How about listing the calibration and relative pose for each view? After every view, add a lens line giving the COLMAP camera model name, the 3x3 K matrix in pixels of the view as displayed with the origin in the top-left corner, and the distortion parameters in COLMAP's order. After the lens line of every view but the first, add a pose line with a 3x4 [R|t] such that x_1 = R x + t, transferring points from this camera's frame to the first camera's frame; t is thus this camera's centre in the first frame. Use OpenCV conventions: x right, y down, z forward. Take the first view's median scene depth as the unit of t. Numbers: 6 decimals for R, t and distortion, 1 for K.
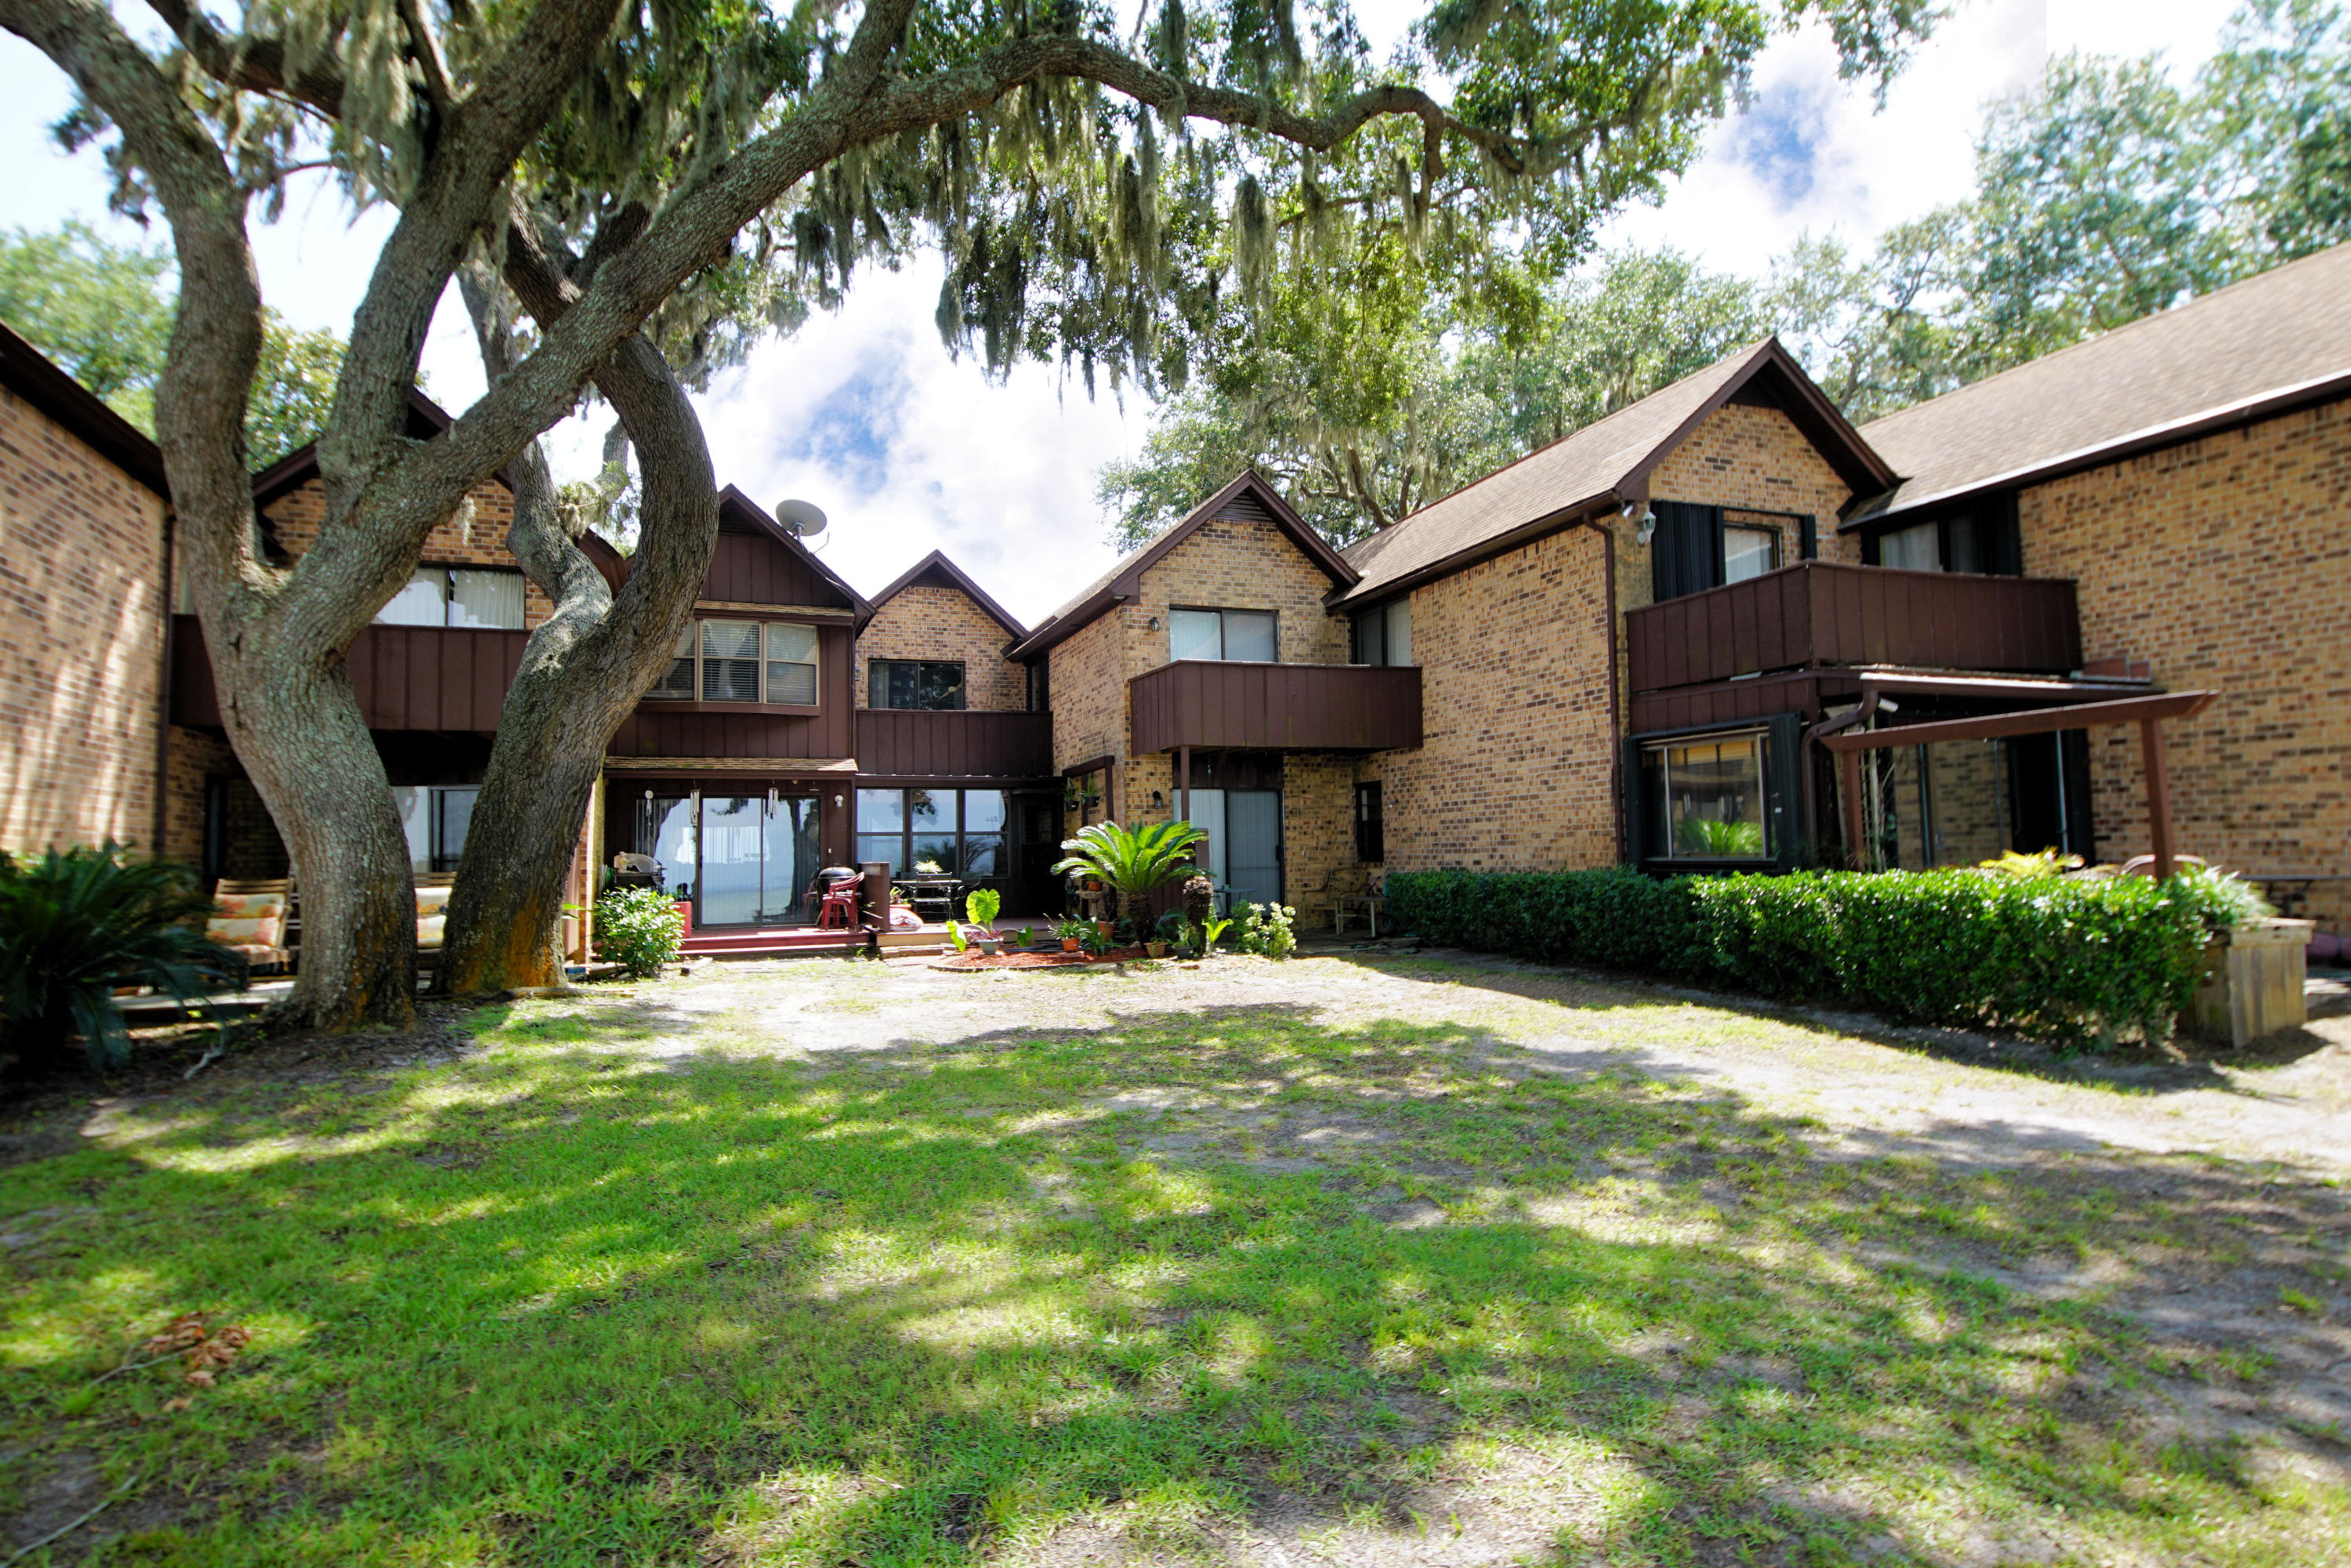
lens RADIAL K [[1256.7, 0, 1164.5], [0, 1256.7, 771.5], [0, 0, 1]] dist [0.035824, -0.035684]
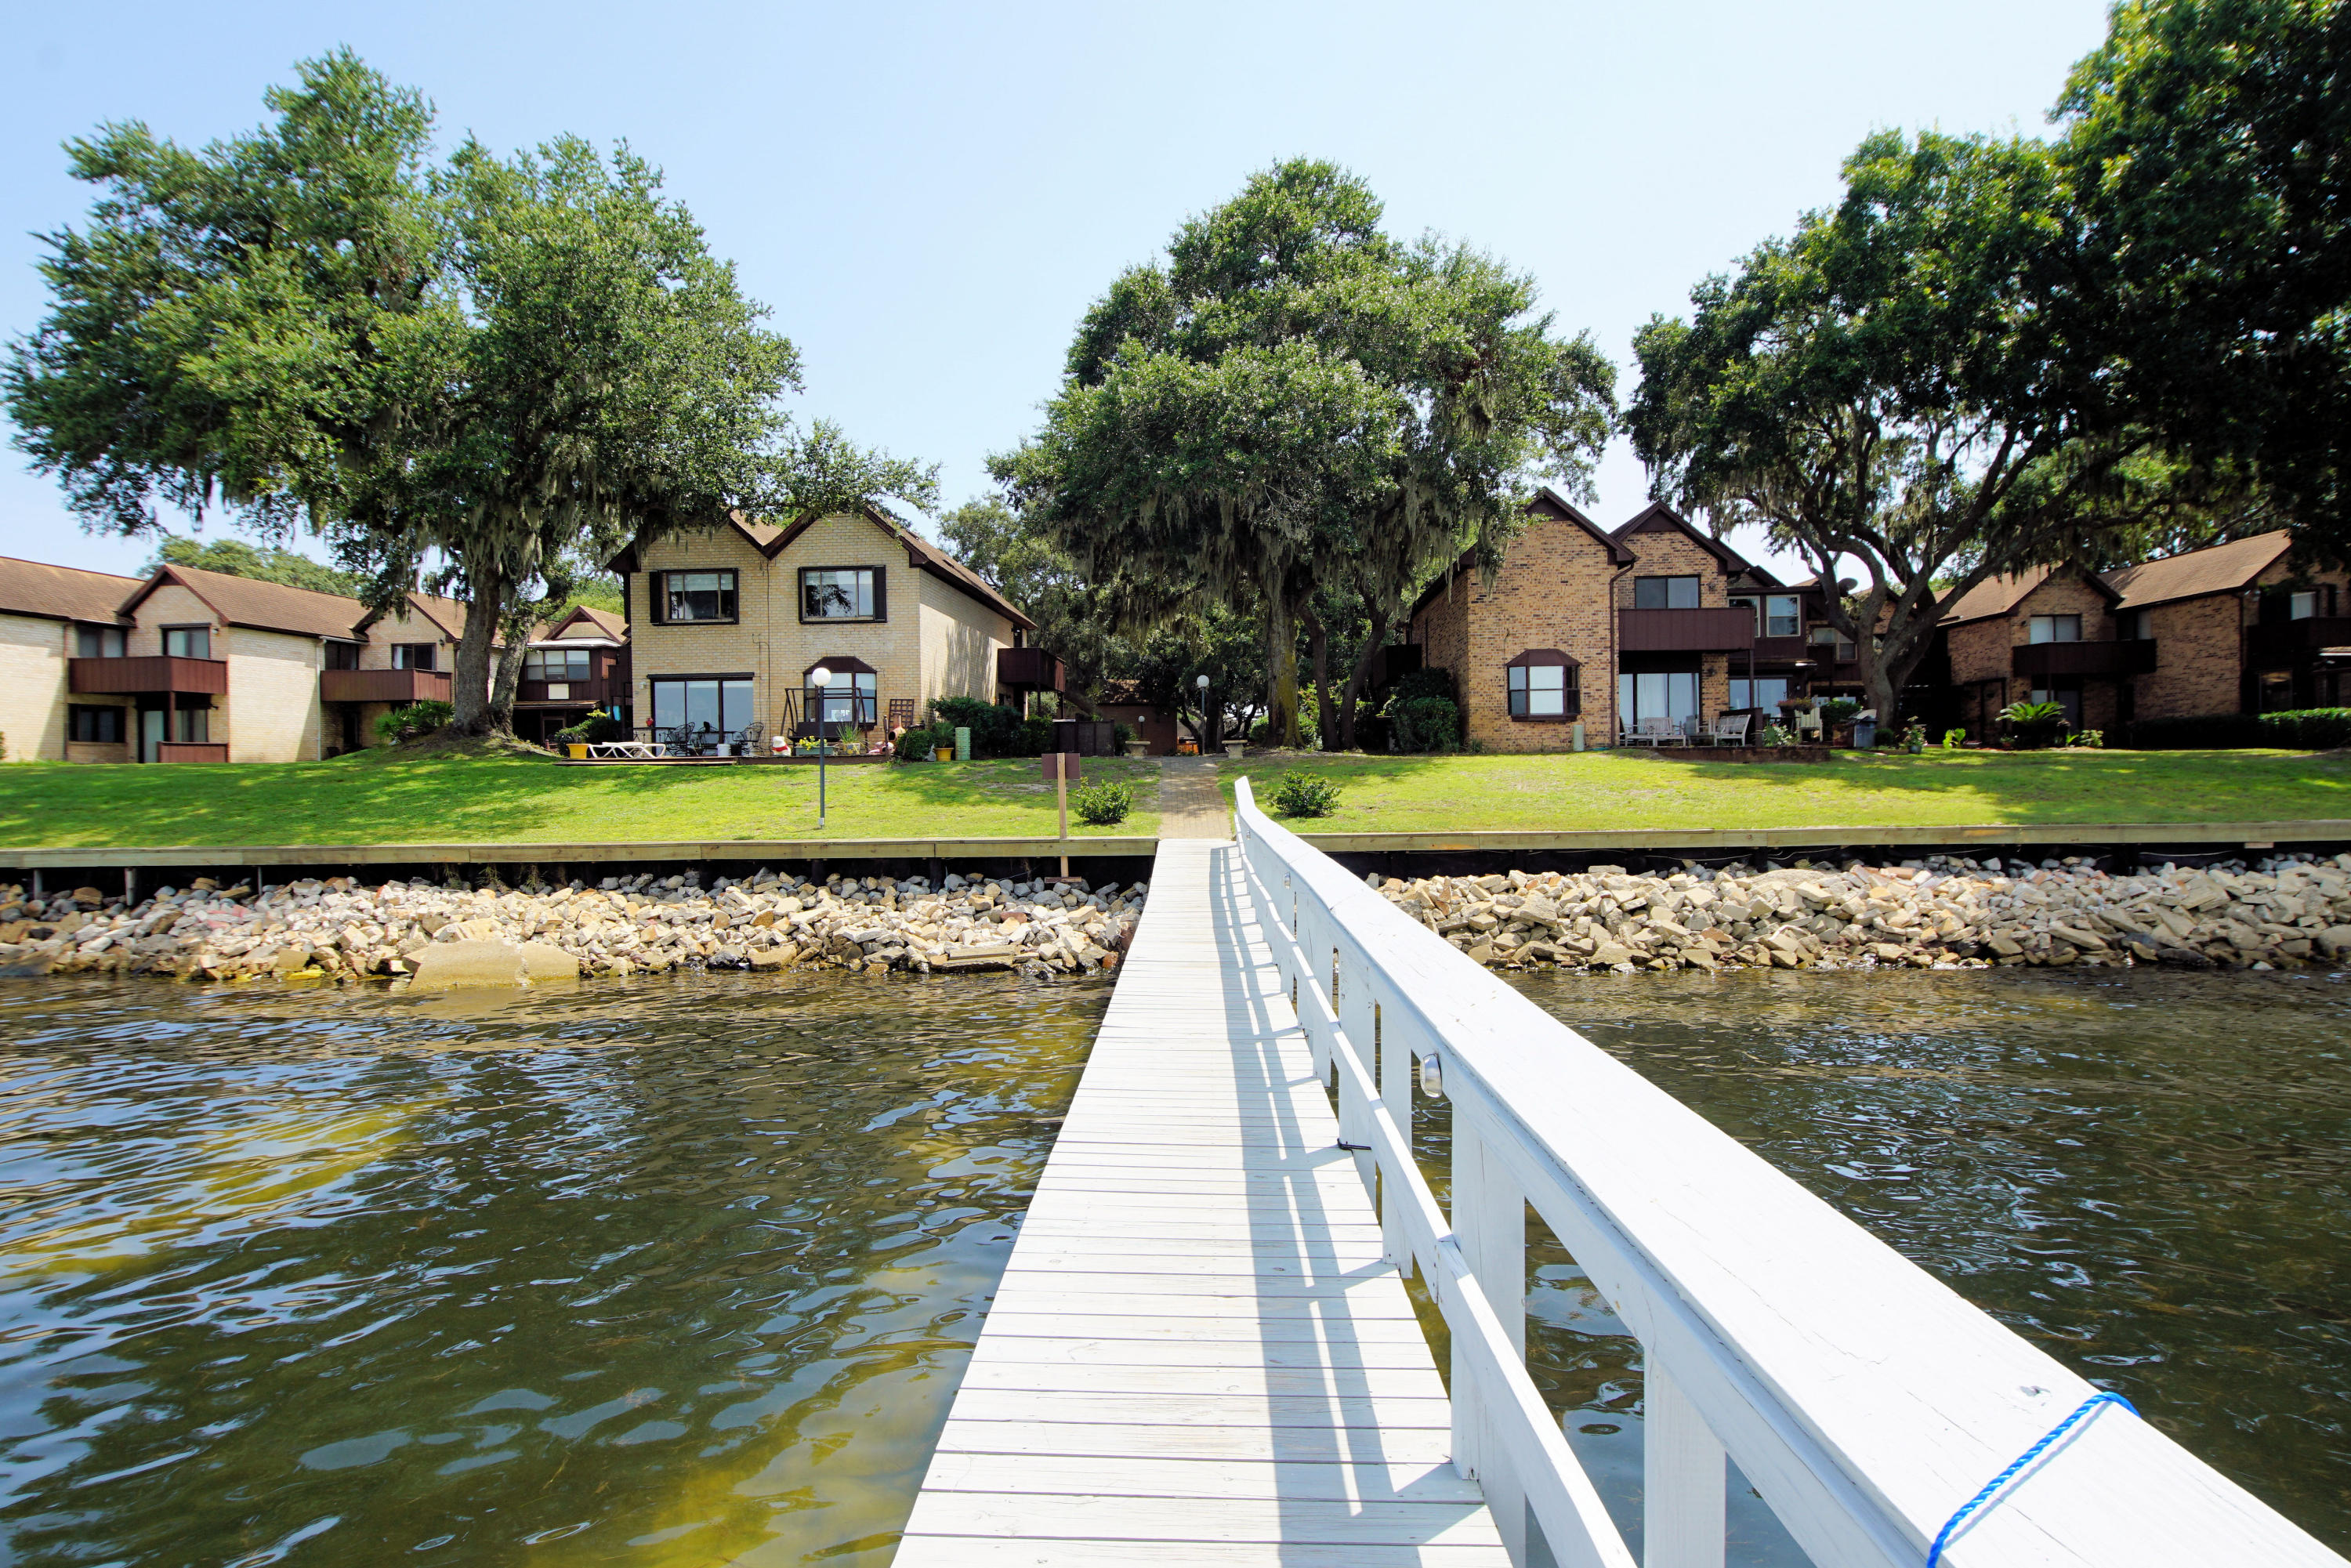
lens RADIAL K [[1256.7, 0, 1164.5], [0, 1256.7, 771.5], [0, 0, 1]] dist [0.035824, -0.035684]
pose [[0.915401, 0.007788, -0.402469, -0.680670], [0.022744, 0.997215, 0.071026, -0.052930], [0.401901, -0.074171, 0.912674, -2.470989]]
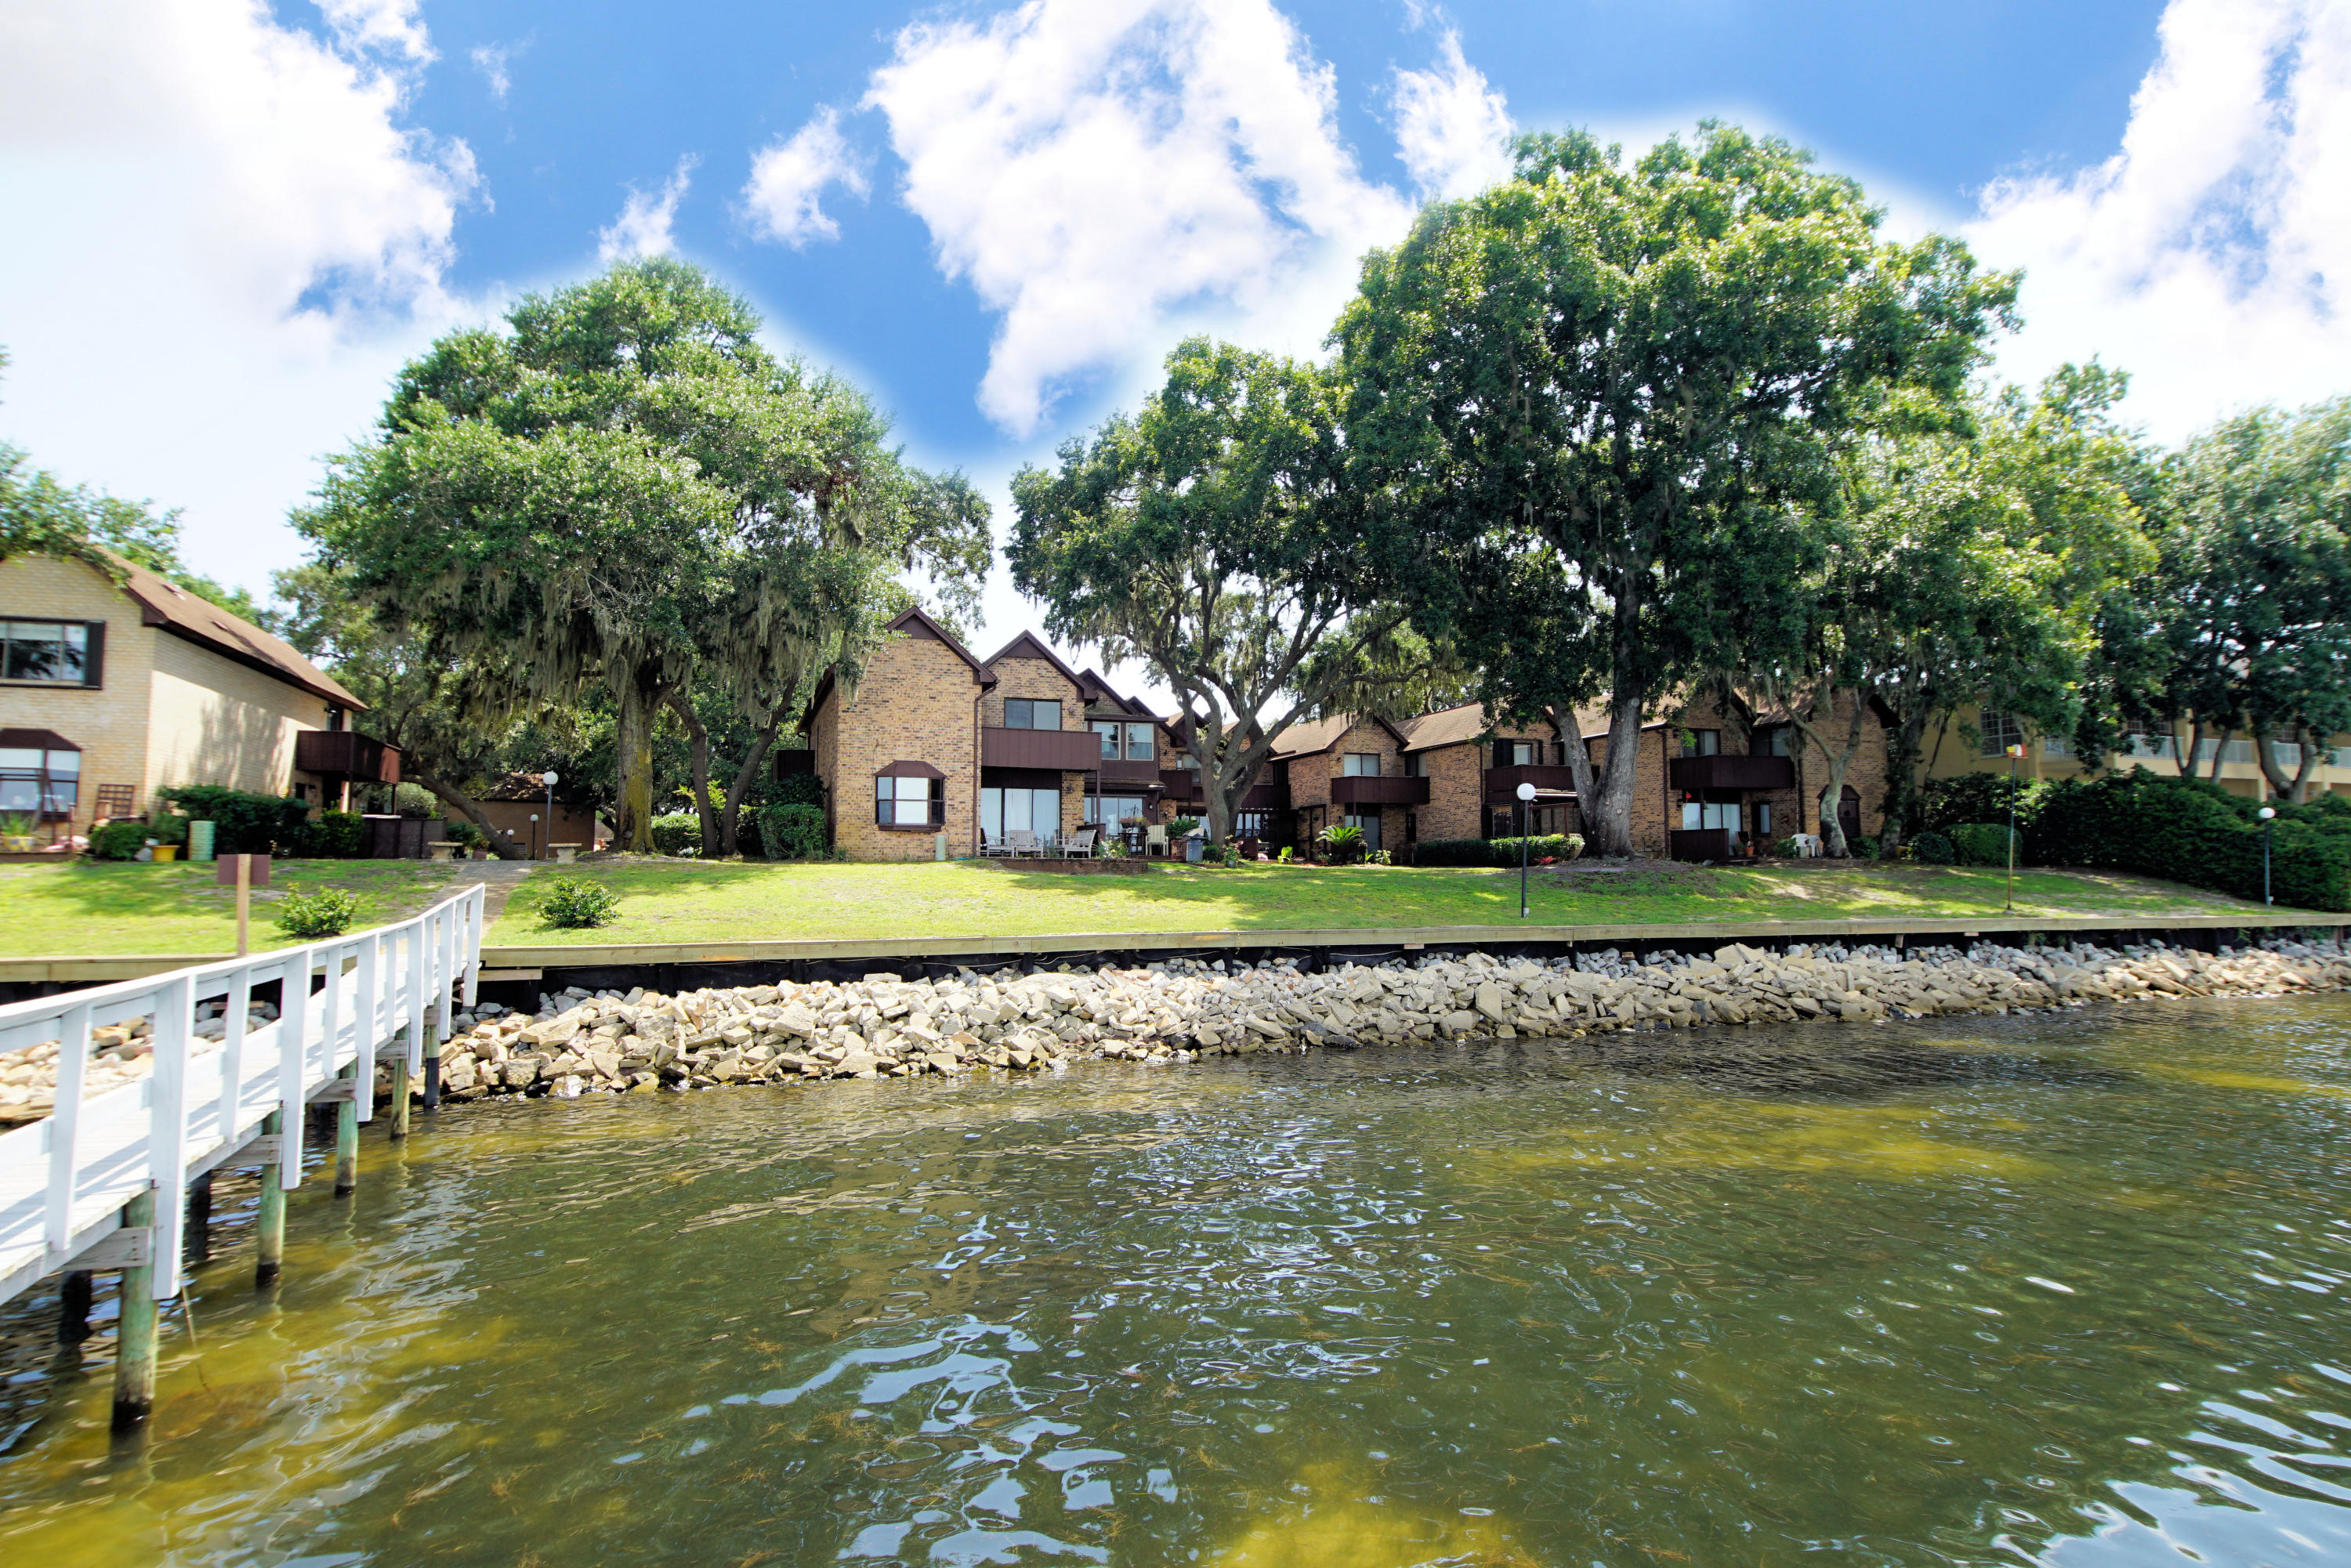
lens RADIAL K [[1250.1, 0, 1165.0], [0, 1250.1, 772.7], [0, 0, 1]] dist [0.042489, -0.033472]
pose [[0.999753, 0.017047, -0.014265, -0.465409], [-0.017222, 0.999777, -0.012248, -0.053906], [0.014053, 0.012490, 0.999823, -2.425066]]
